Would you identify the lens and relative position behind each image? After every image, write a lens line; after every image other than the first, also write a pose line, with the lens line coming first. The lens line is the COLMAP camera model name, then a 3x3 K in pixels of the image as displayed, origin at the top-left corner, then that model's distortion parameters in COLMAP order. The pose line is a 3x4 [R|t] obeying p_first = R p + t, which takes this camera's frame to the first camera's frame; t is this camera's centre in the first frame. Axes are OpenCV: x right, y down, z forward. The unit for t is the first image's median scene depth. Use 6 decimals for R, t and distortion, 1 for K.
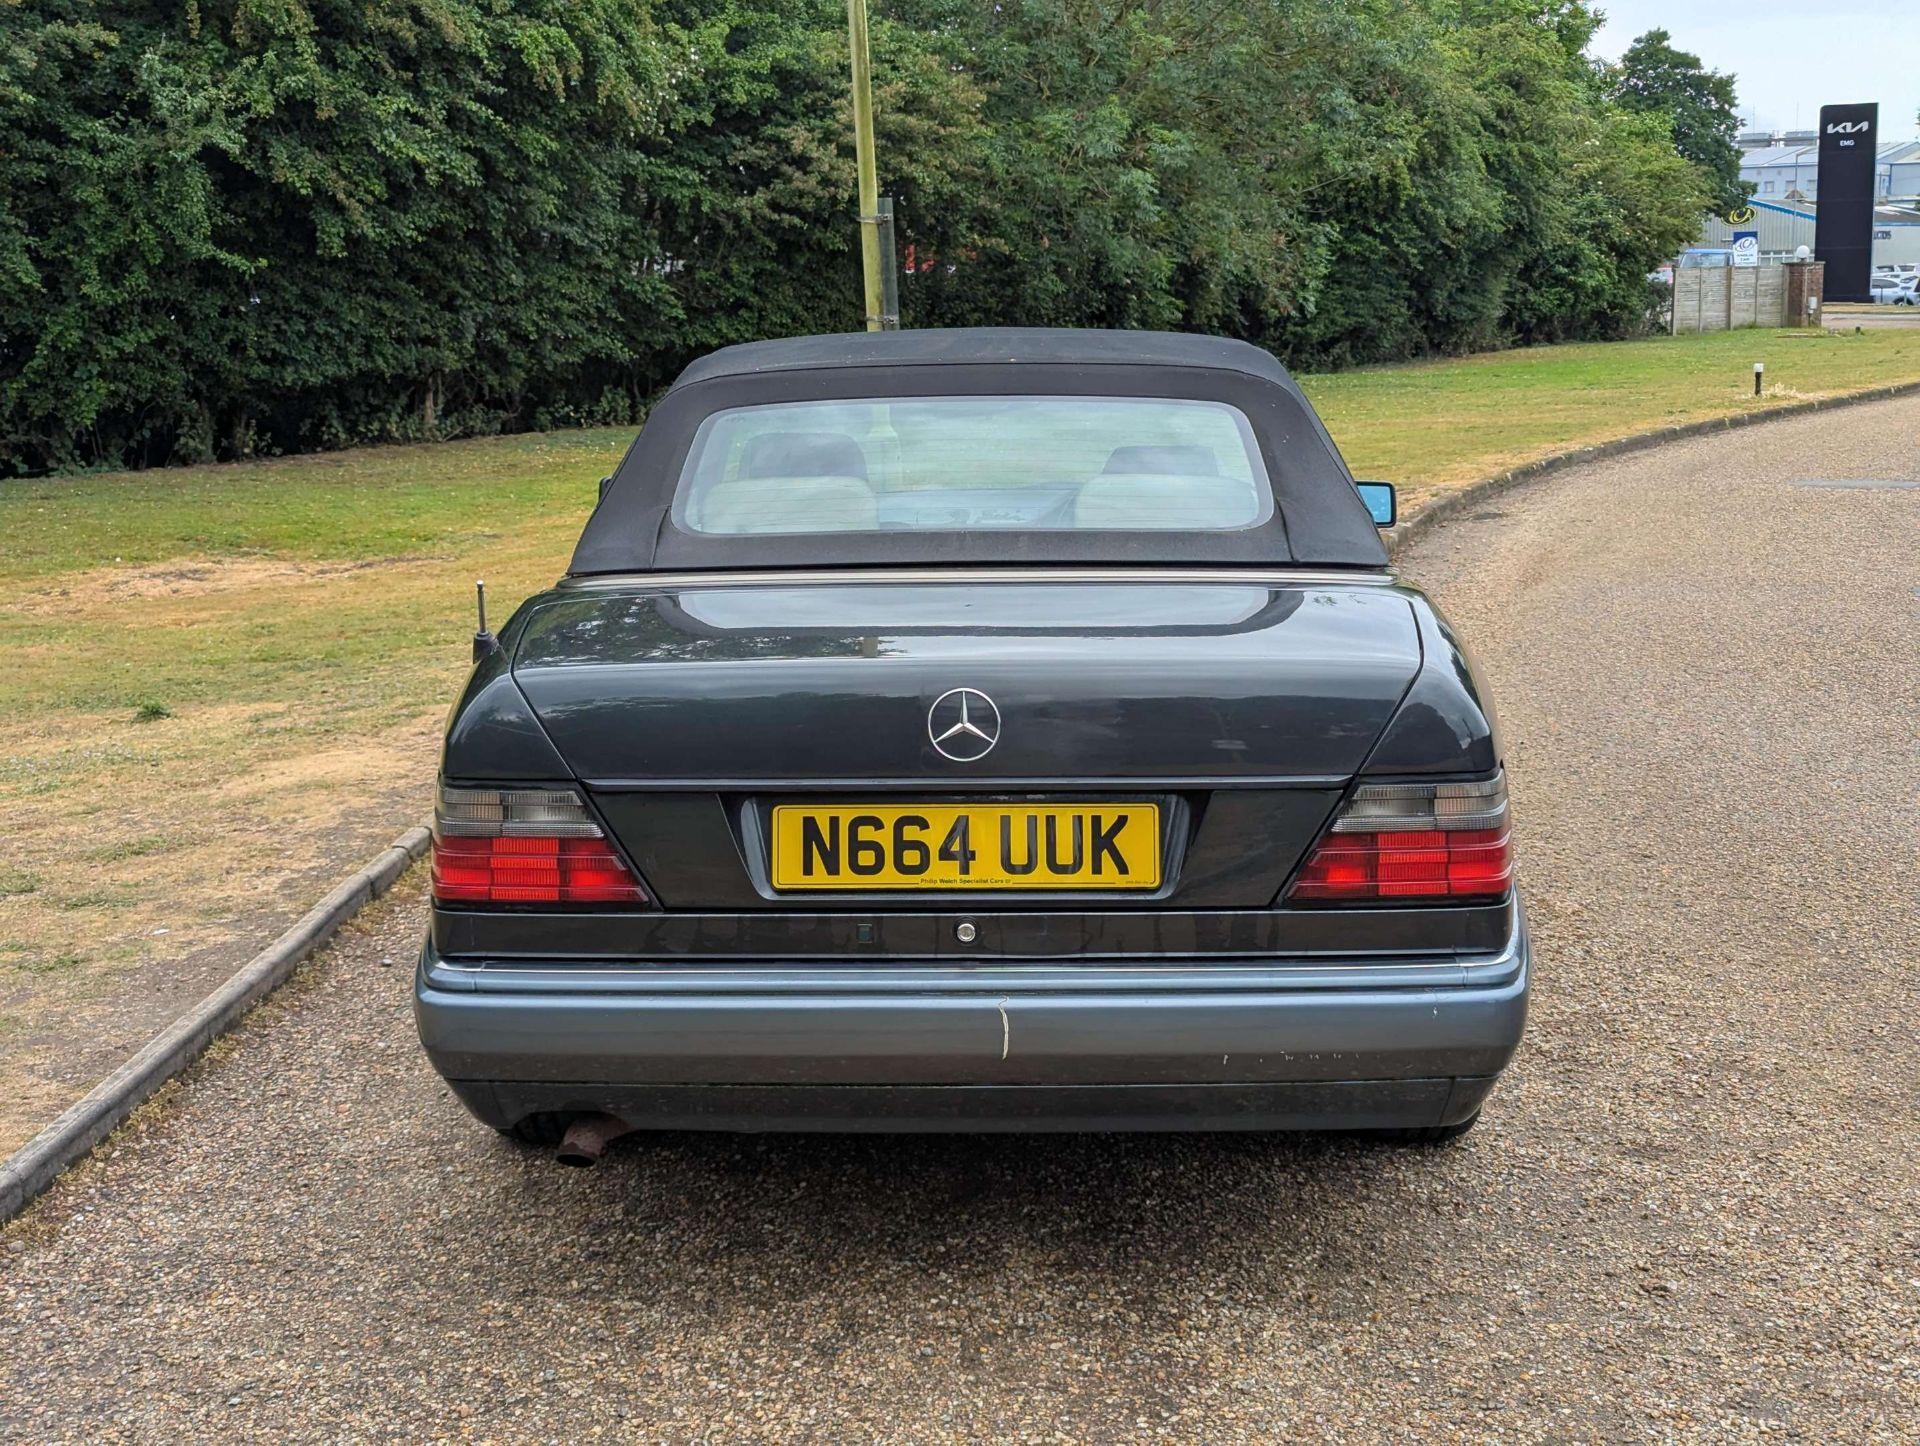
lens RADIAL K [[2729.3, 0, 960.5], [0, 2729.3, 719.7], [0, 0, 1]] dist [0.050583, 0.000000]
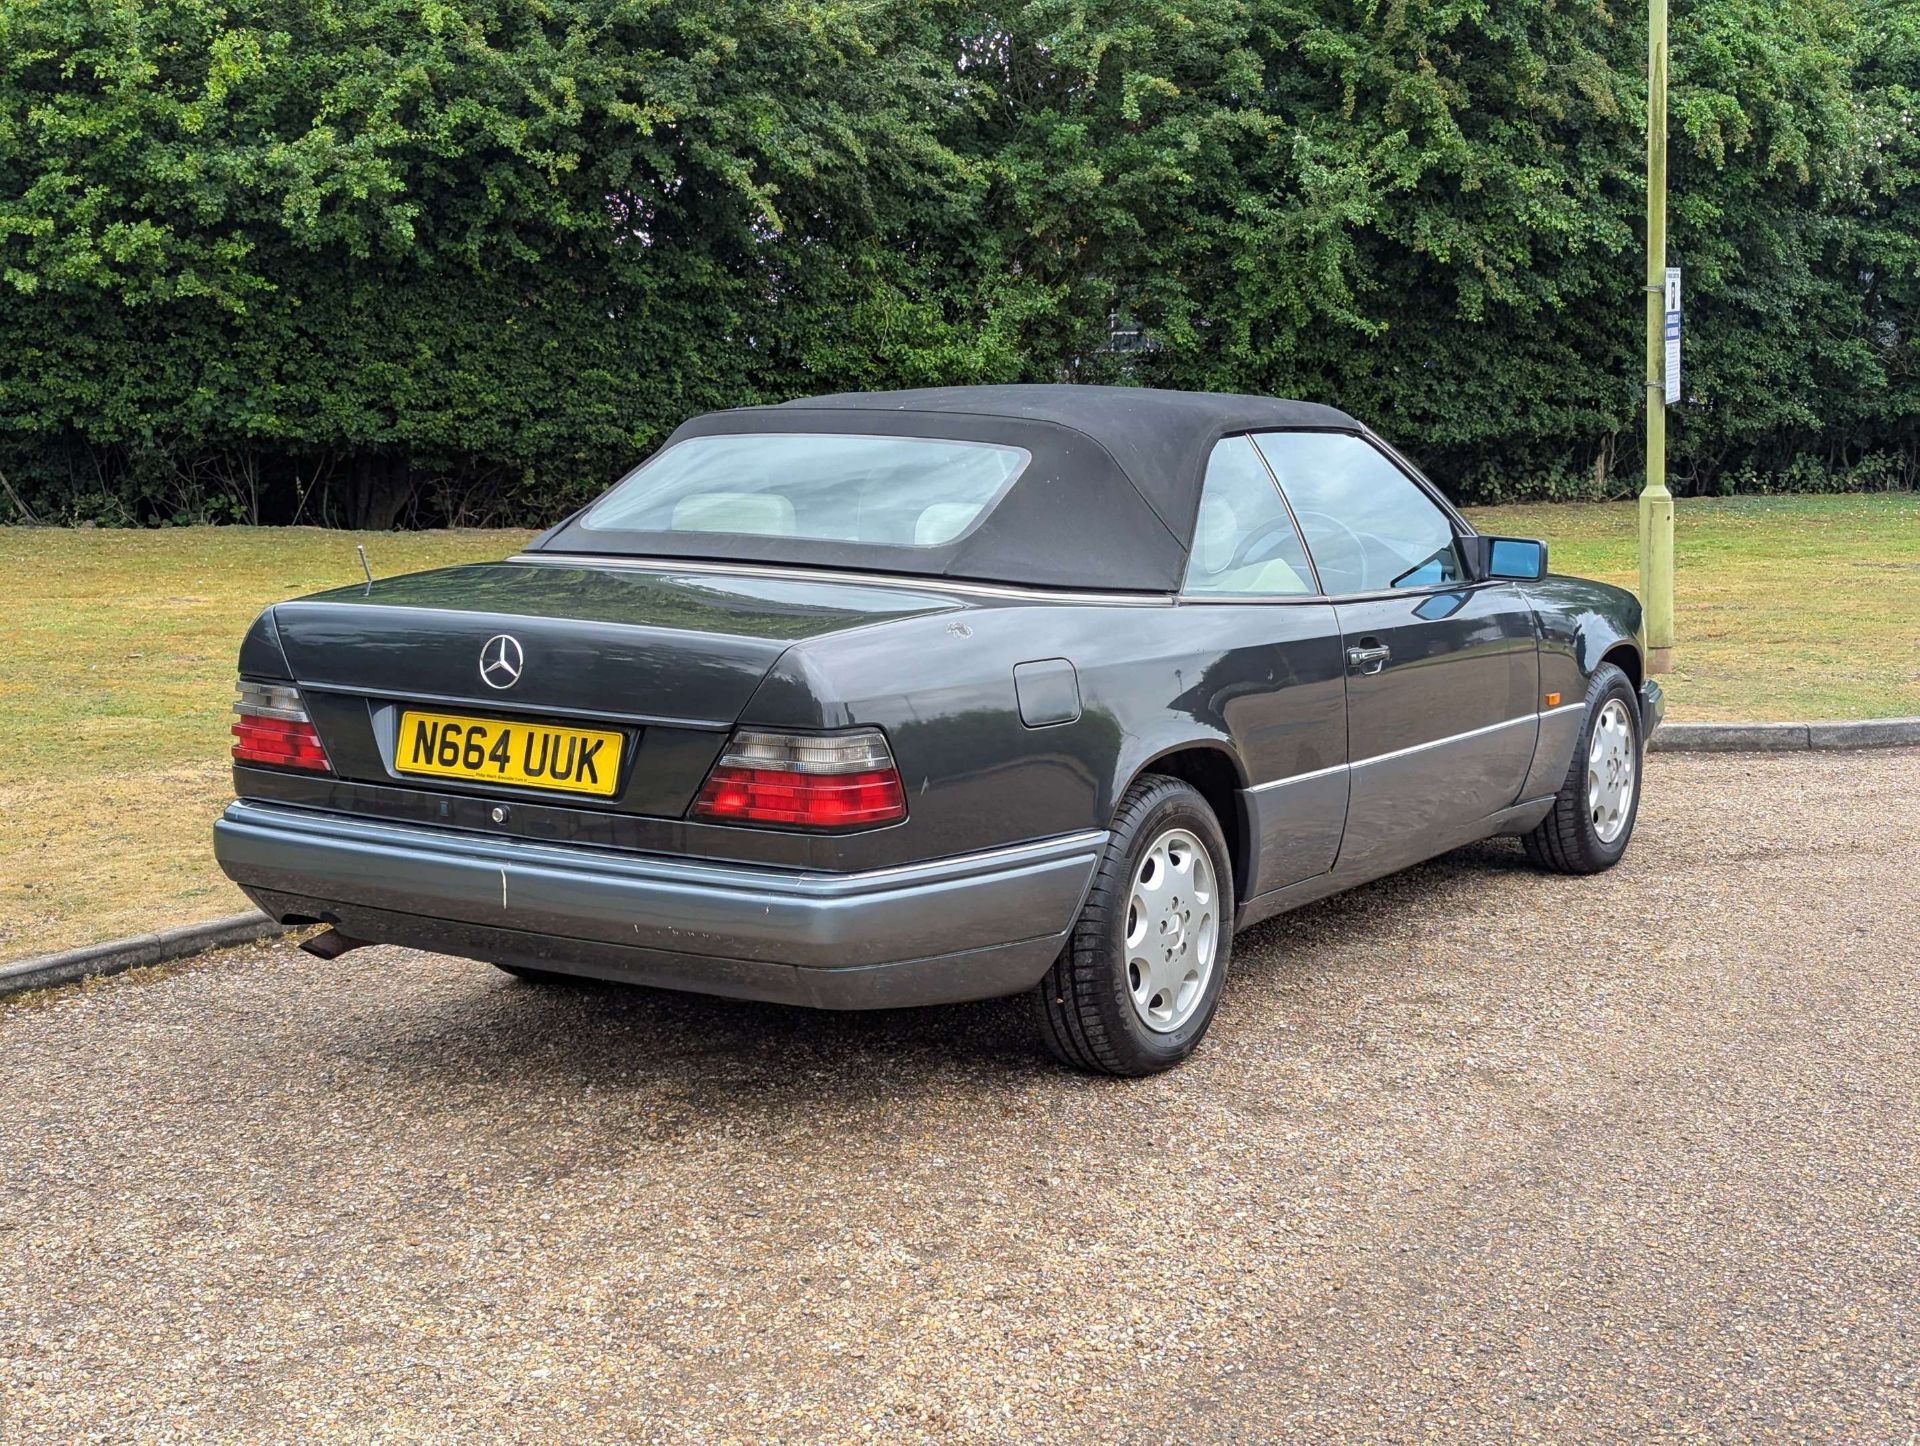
lens RADIAL K [[2729.3, 0, 949.6], [0, 2729.3, 740.1], [0, 0, 1]] dist [0.050583, 0.000000]
pose [[0.869942, 0.087386, -0.485351, 0.125949], [-0.094842, 0.995449, 0.009234, 0.001008], [0.483949, 0.037999, 0.874271, -0.012610]]
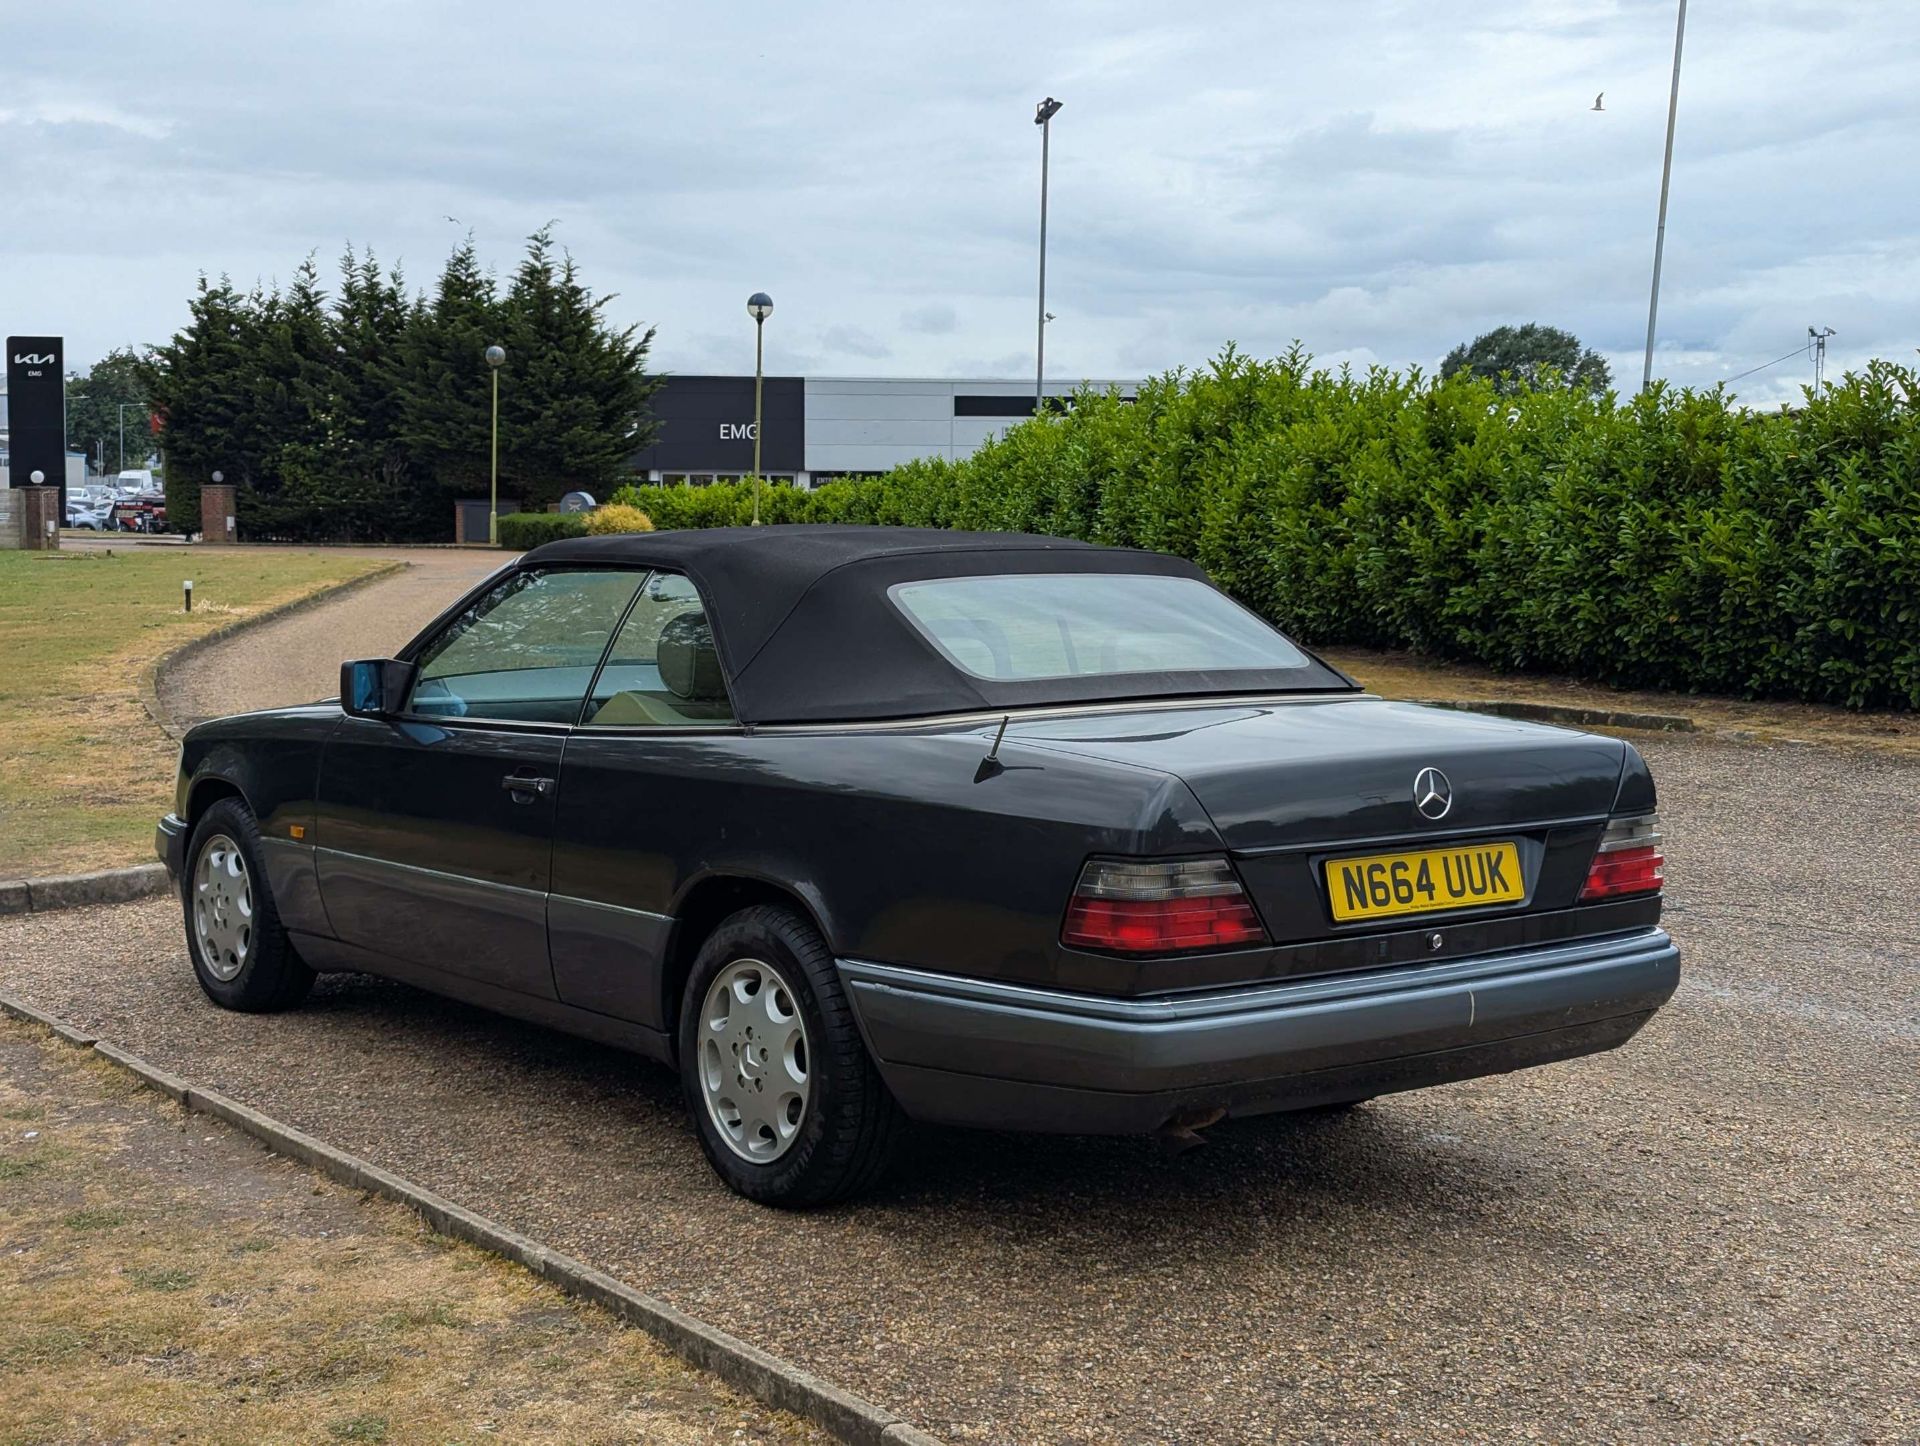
lens RADIAL K [[2729.3, 0, 949.7], [0, 2729.3, 729.3], [0, 0, 1]] dist [0.050583, 0.000000]
pose [[0.774652, -0.034906, 0.631423, -0.158967], [0.084168, 0.995283, -0.048239, 0.002348], [-0.626761, 0.090514, 0.773937, 0.007789]]
